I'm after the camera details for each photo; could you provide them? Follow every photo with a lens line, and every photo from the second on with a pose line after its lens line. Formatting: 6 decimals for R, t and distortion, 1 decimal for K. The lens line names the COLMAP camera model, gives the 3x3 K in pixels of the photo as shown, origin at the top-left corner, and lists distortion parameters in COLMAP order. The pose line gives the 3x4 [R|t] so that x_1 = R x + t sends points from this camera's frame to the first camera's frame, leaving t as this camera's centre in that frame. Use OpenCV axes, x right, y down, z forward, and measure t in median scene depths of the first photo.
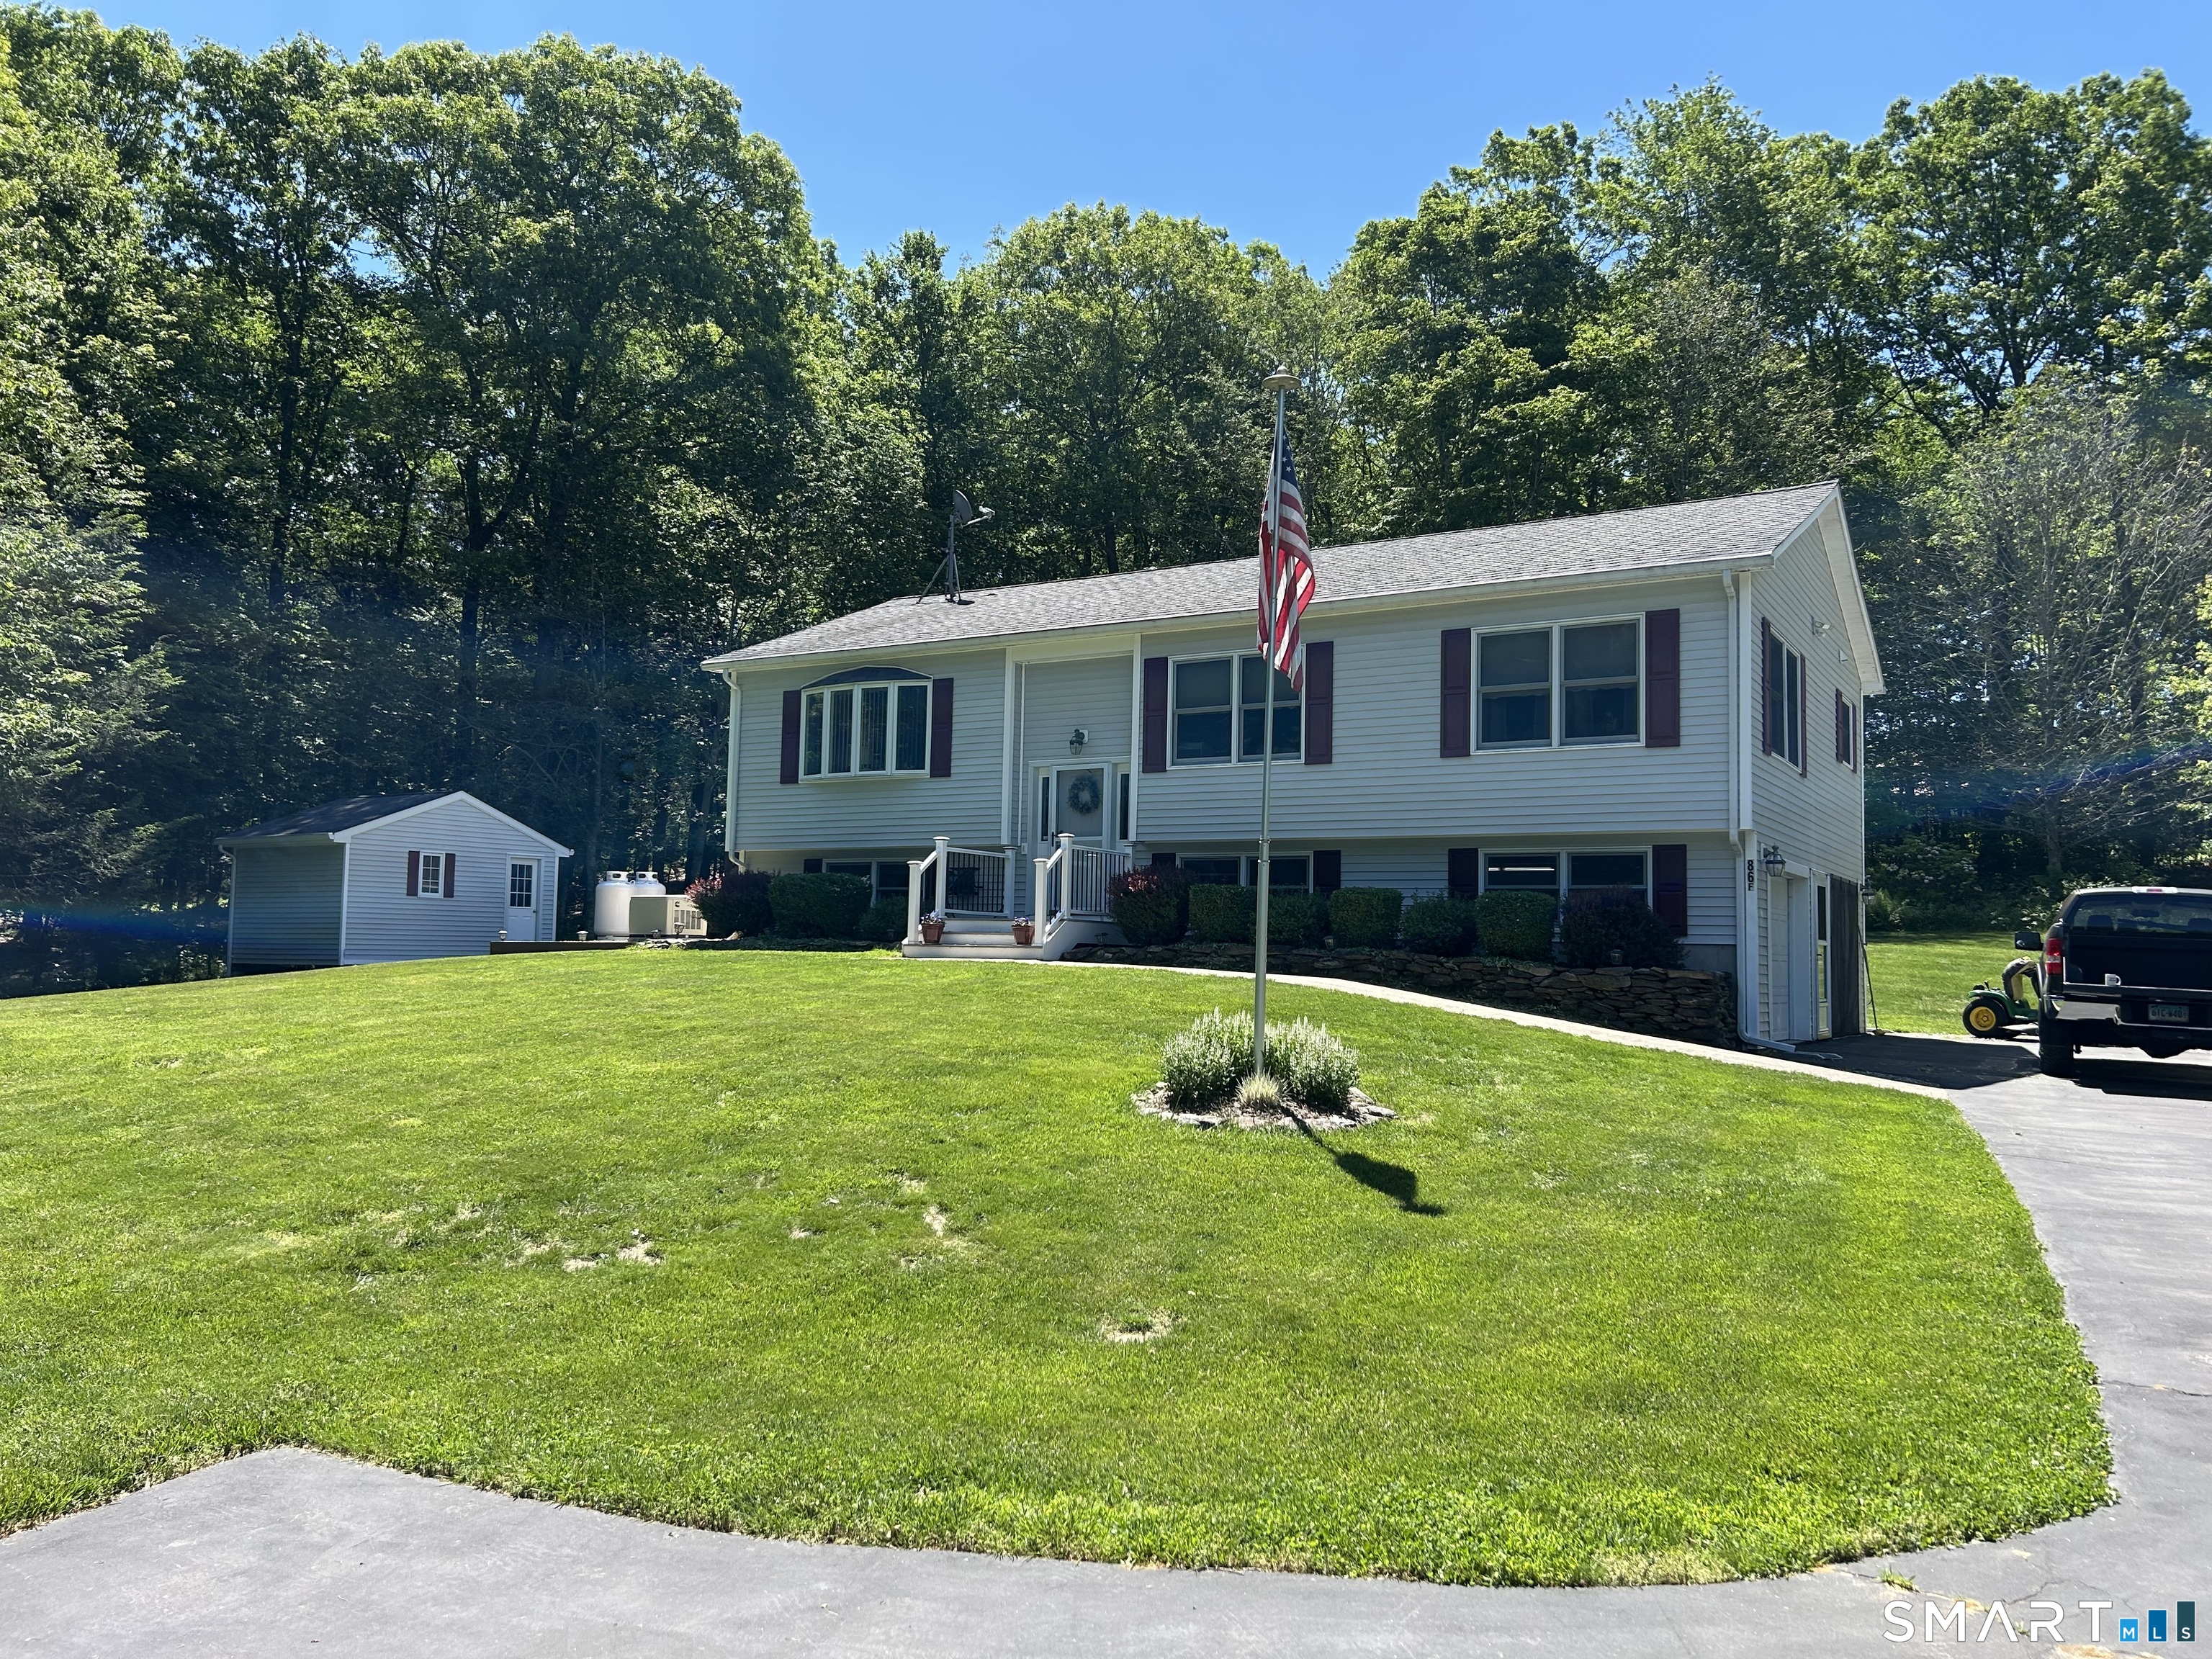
lens RADIAL K [[1657.1, 0, 1092.8], [0, 1657.1, 845.6], [0, 0, 1]] dist [0.066416, -0.084812]
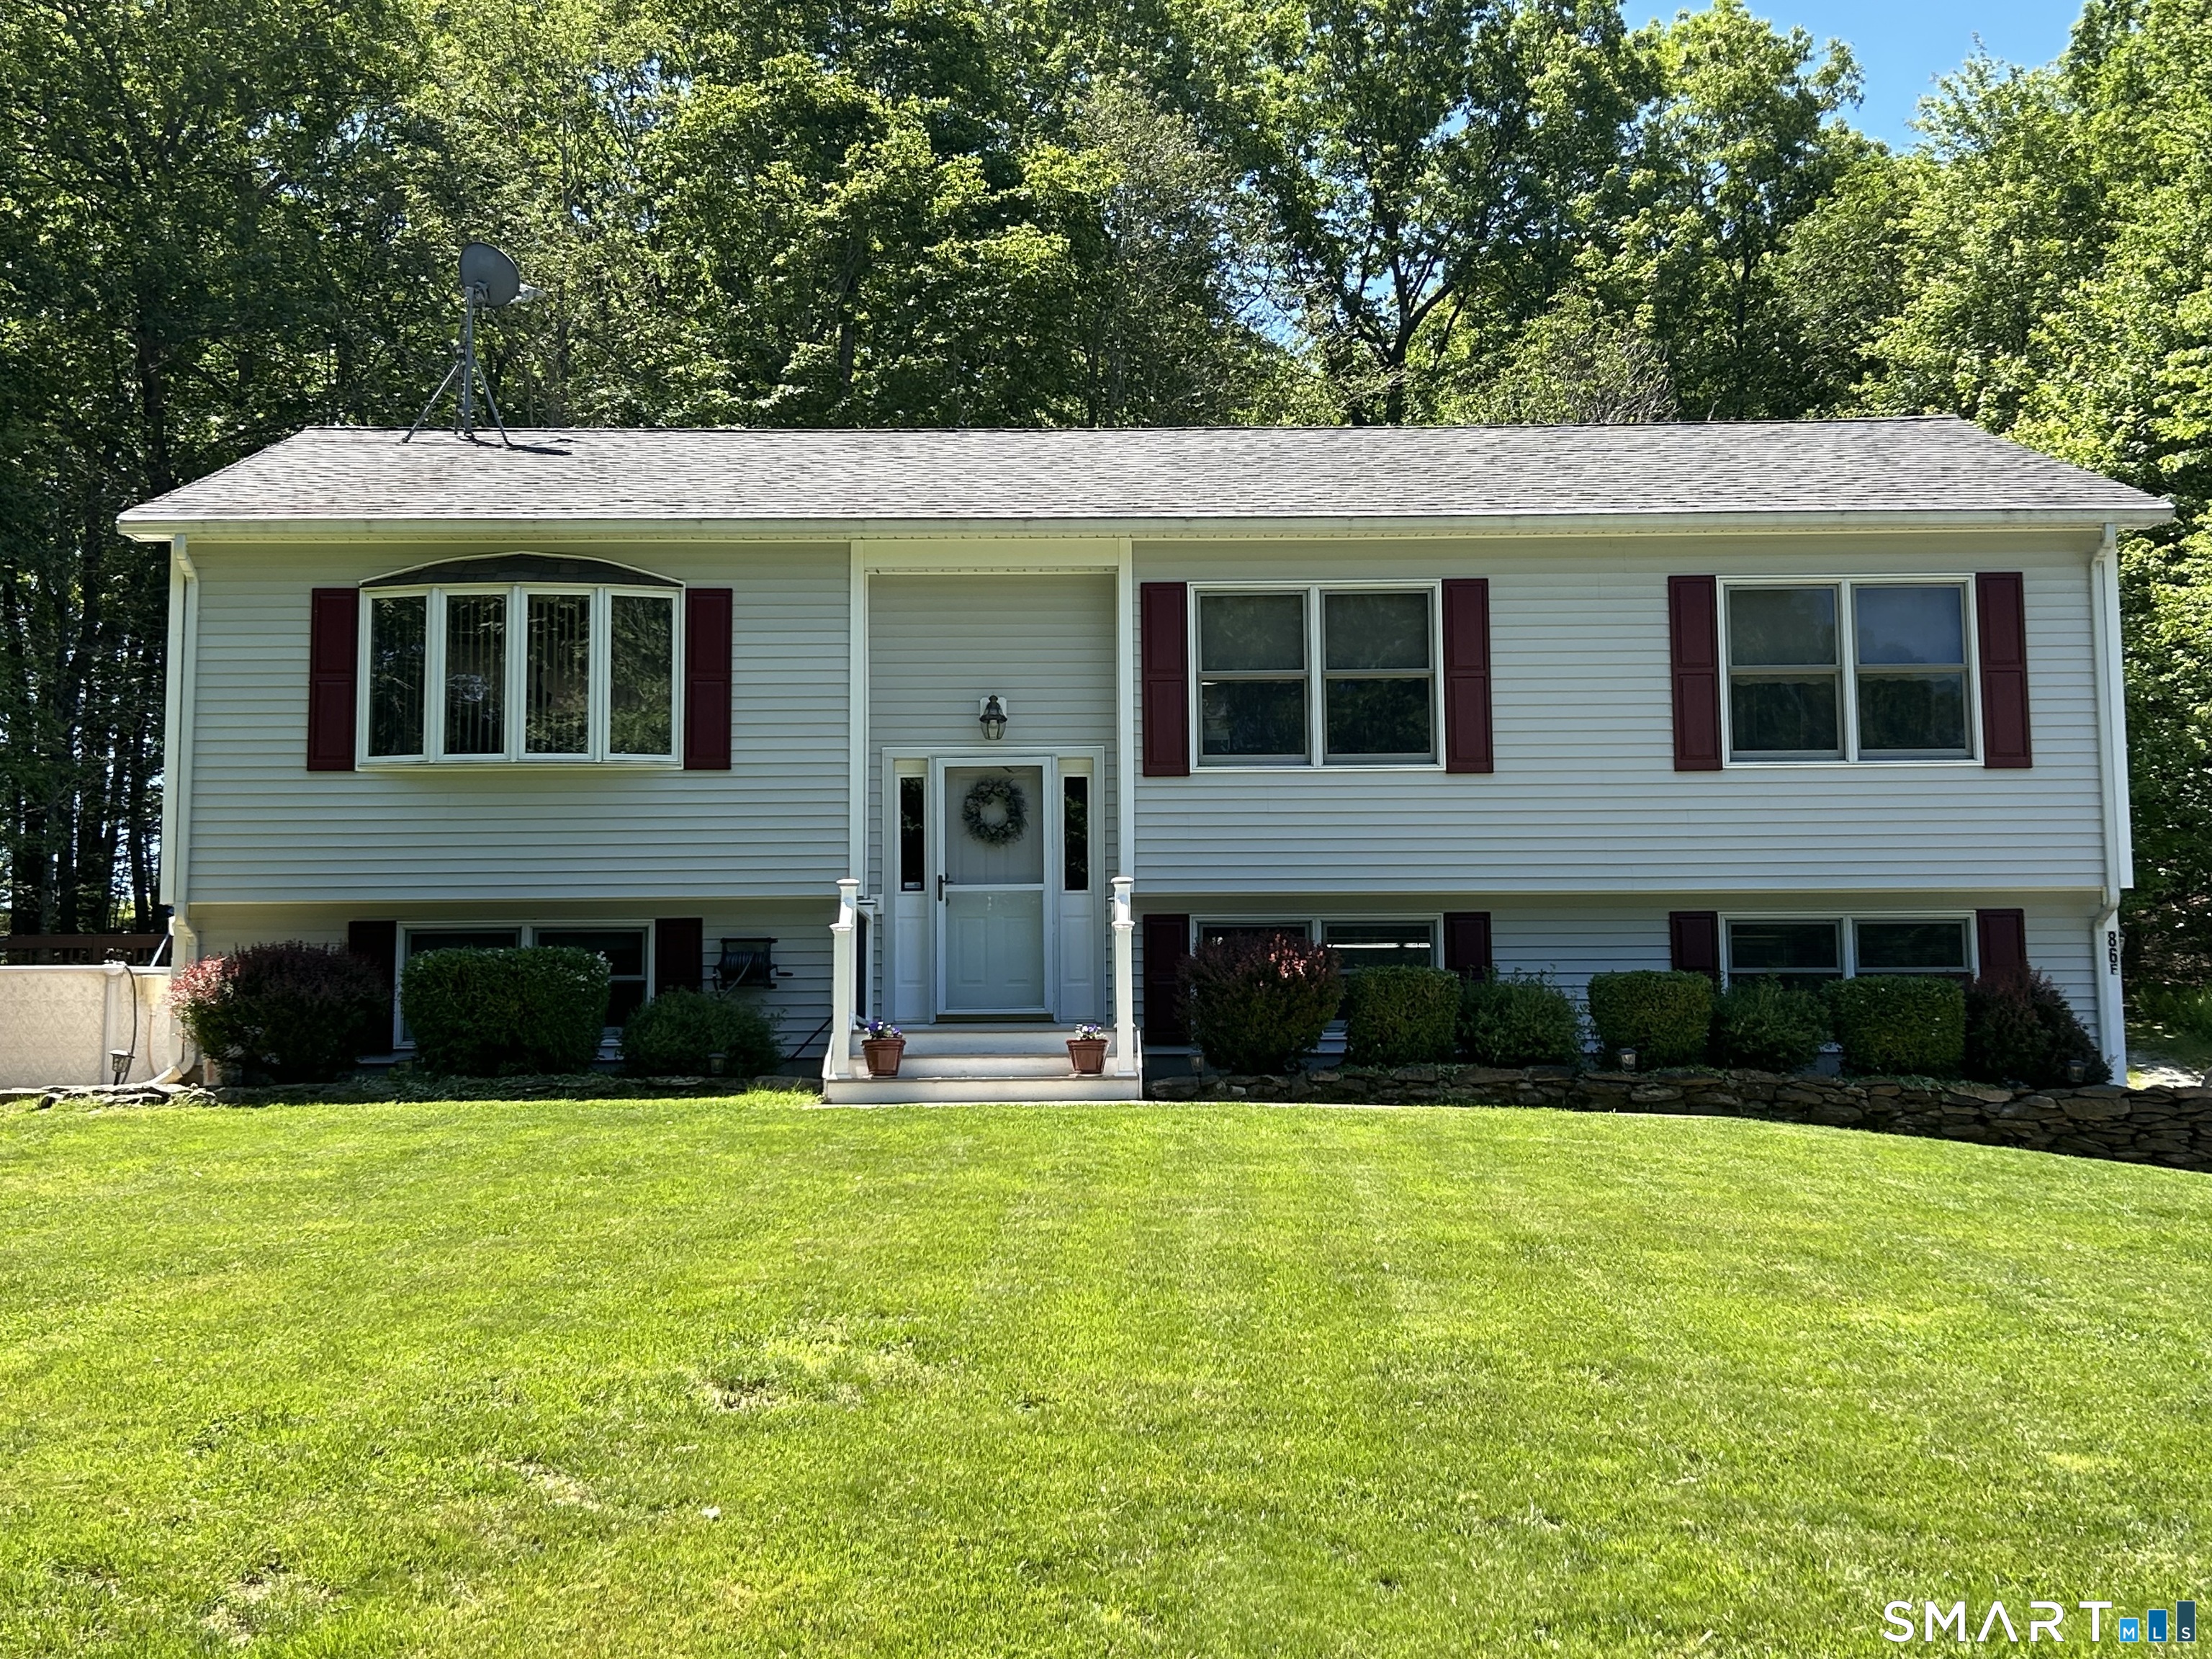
lens RADIAL K [[2558.8, 0, 1113.6], [0, 2558.8, 842.8], [0, 0, 1]] dist [0.098910, 0.000000]
pose [[0.843562, 0.026008, 0.536402, -0.420855], [-0.009618, 0.999398, -0.033331, 0.008757], [-0.536946, 0.022958, 0.843304, 0.221620]]
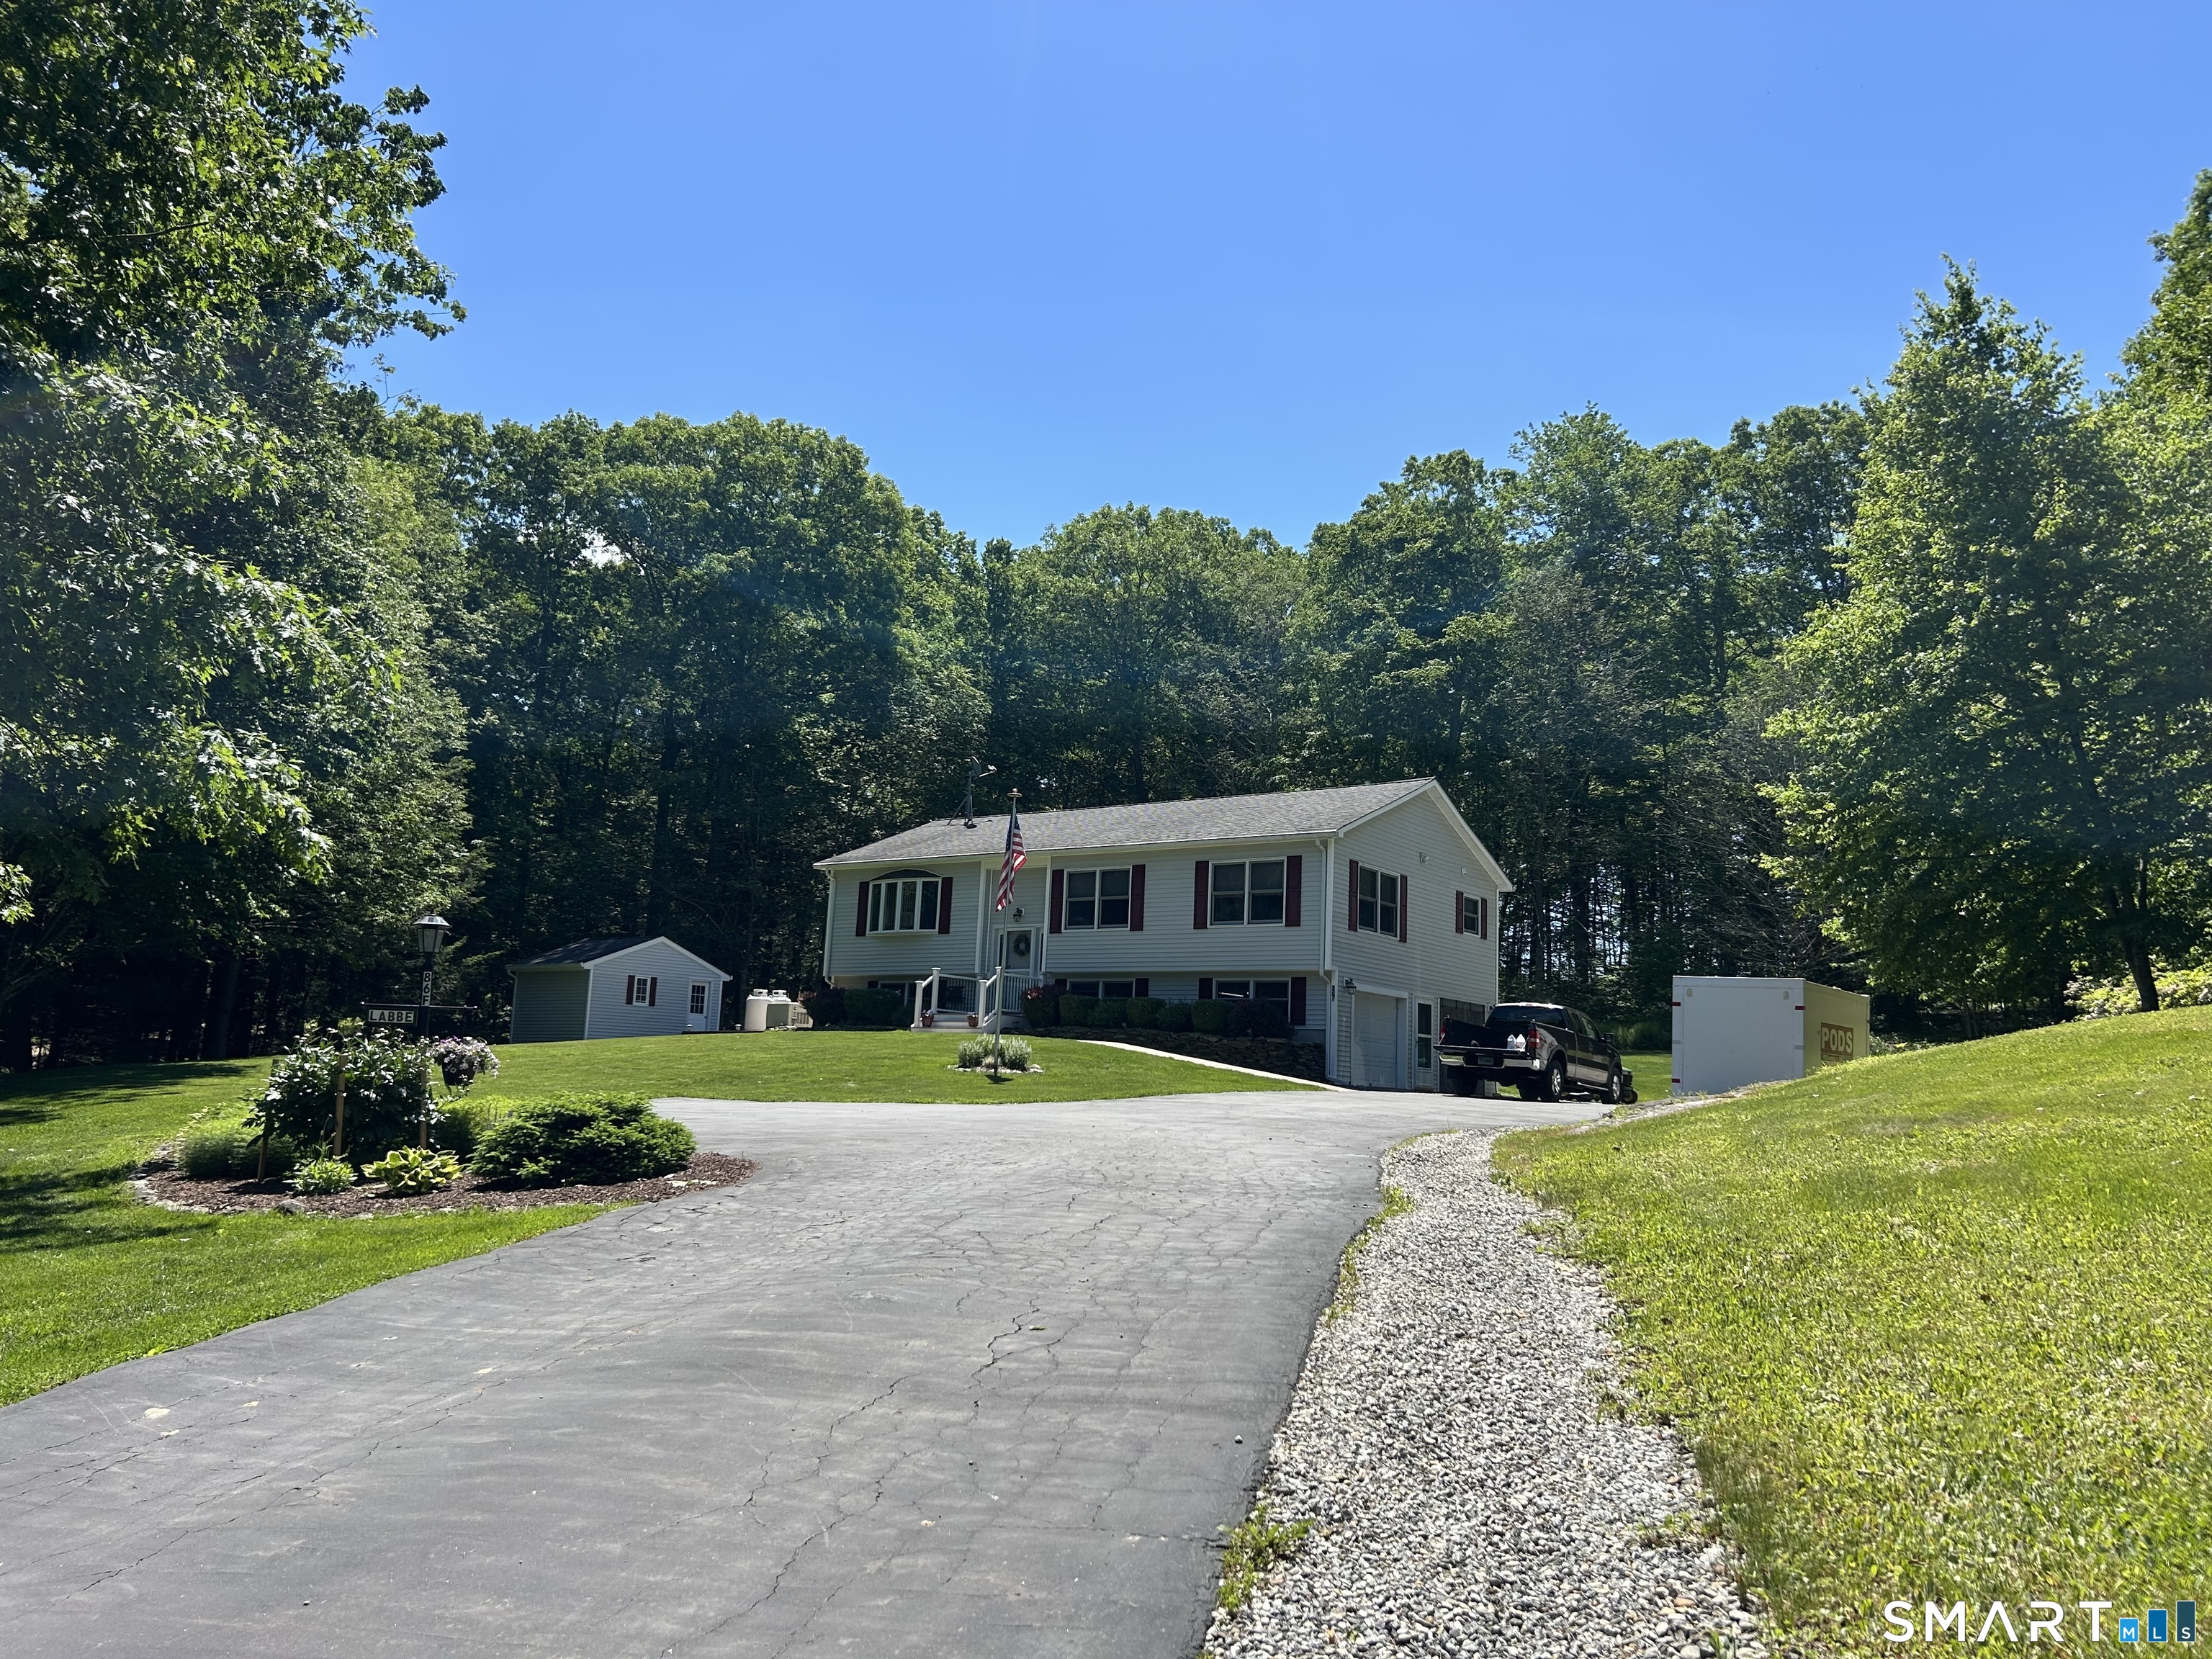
lens RADIAL K [[1657.1, 0, 1118.9], [0, 1657.1, 812.8], [0, 0, 1]] dist [0.066416, -0.084812]
pose [[0.997487, 0.007660, -0.070427, 0.209695], [-0.014937, 0.994530, -0.103379, 0.009372], [0.069250, 0.104171, 0.992146, -0.716790]]
